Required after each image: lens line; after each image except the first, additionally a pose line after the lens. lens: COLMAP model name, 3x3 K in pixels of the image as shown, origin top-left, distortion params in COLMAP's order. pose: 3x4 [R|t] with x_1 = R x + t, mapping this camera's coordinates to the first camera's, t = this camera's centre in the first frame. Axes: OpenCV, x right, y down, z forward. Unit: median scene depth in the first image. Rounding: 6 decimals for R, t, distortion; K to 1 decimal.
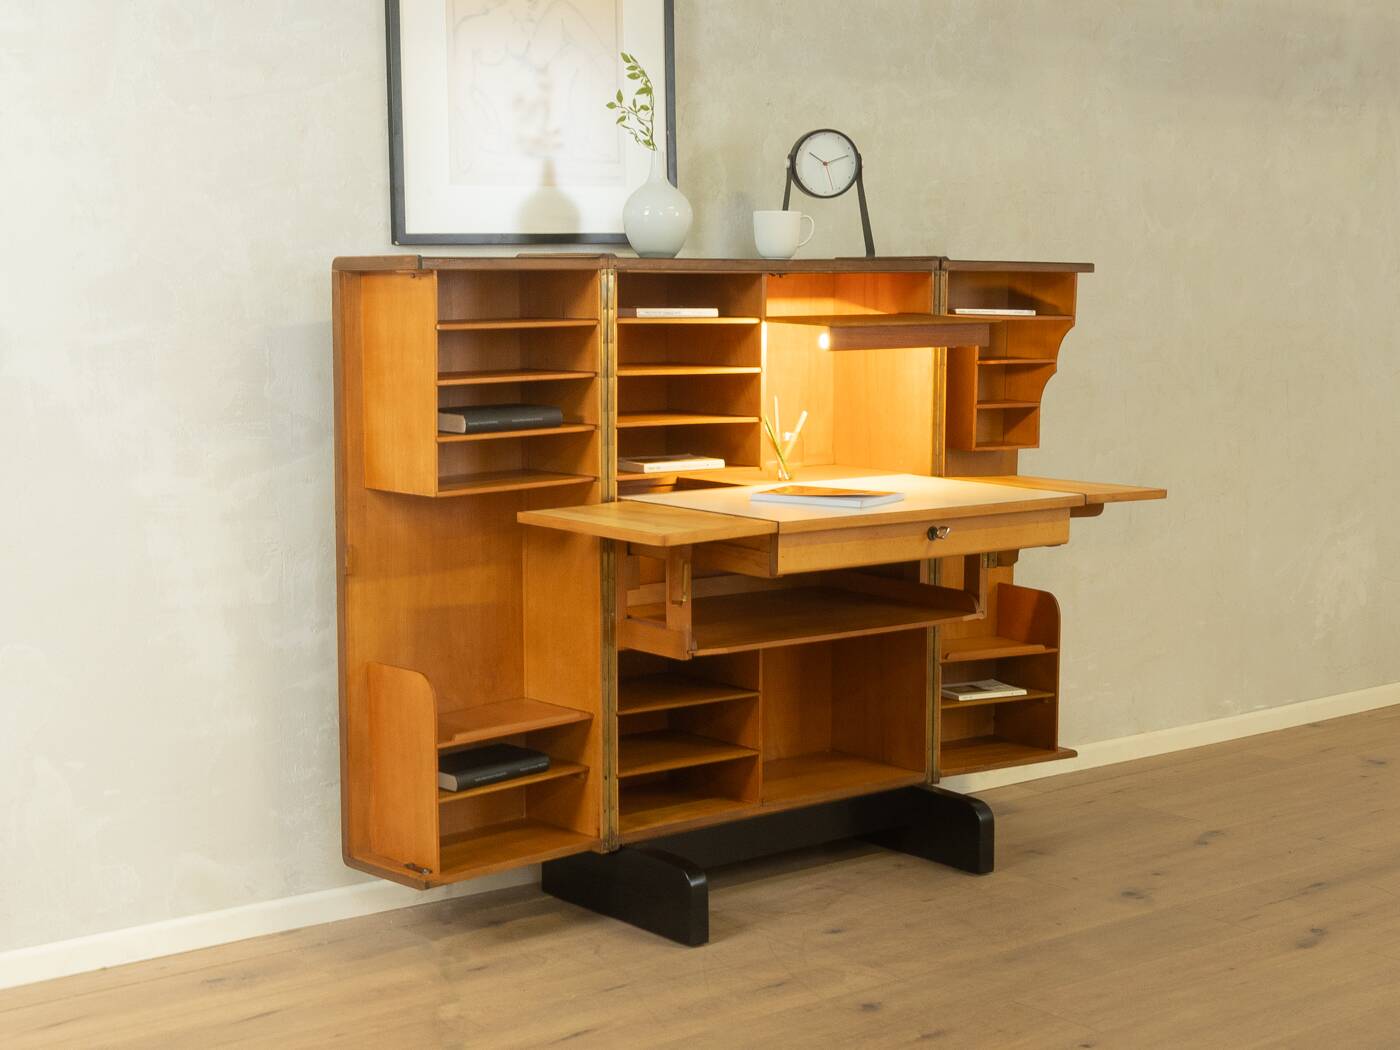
lens RADIAL K [[2119.0, 0, 700.0], [0, 2119.0, 525.0], [0, 0, 1]] dist [0.012213, 0.060881]
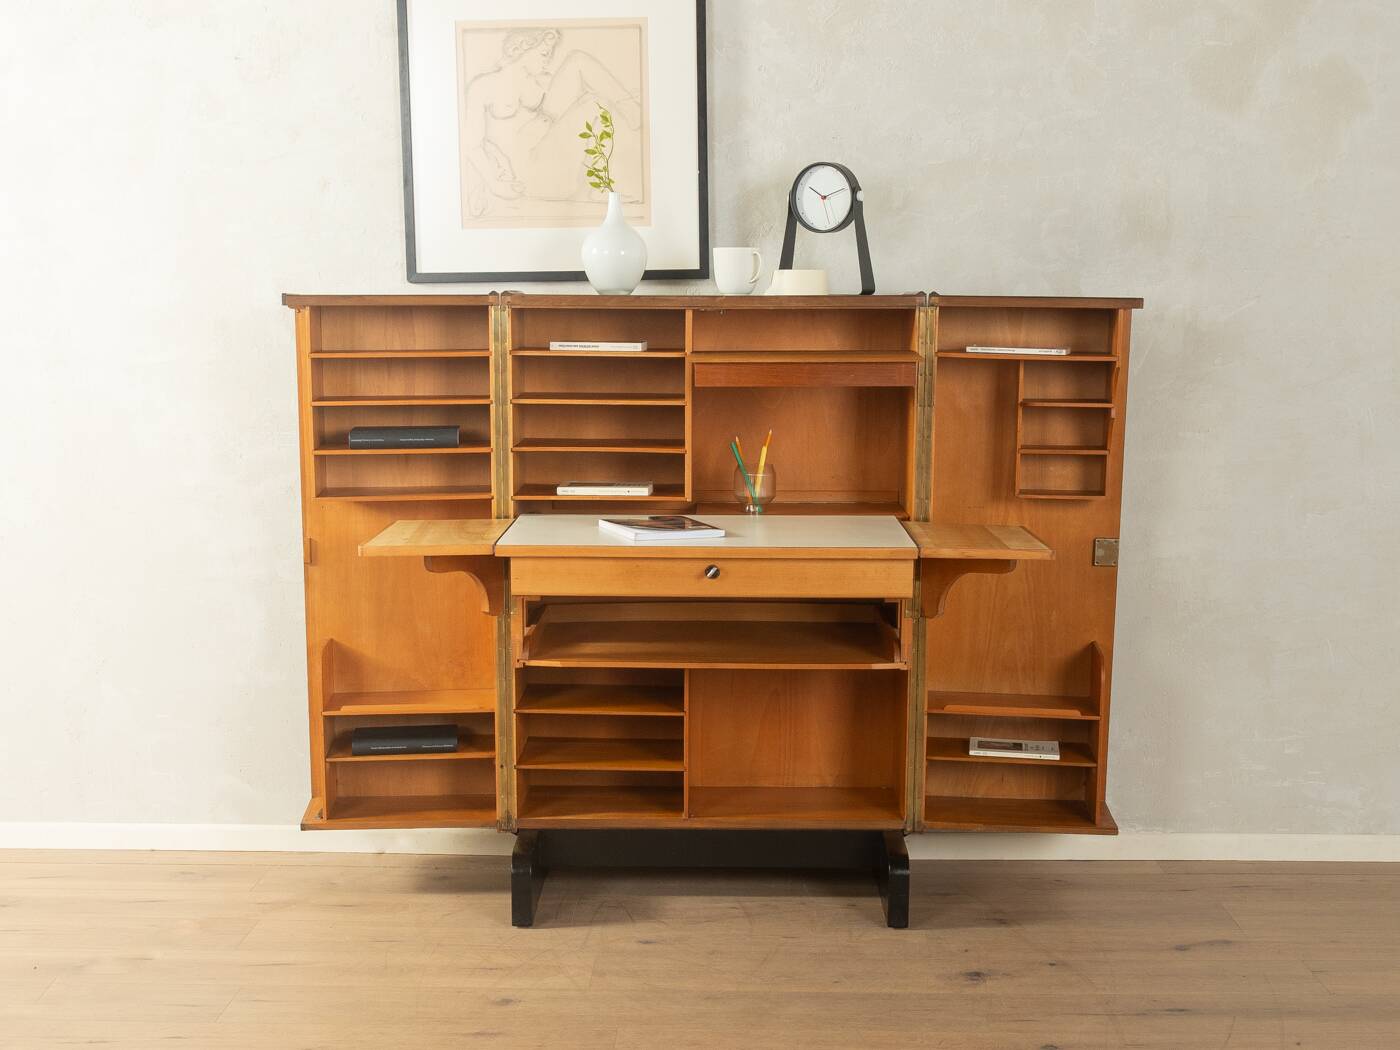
lens RADIAL K [[1973.5, 0, 706.4], [0, 1973.5, 682.1], [0, 0, 1]] dist [0.018441, -0.009786]
pose [[0.777718, 0.119293, -0.617191, 0.617844], [-0.073641, 0.992358, 0.099013, -0.032538], [0.624285, -0.031553, 0.780559, 0.235257]]
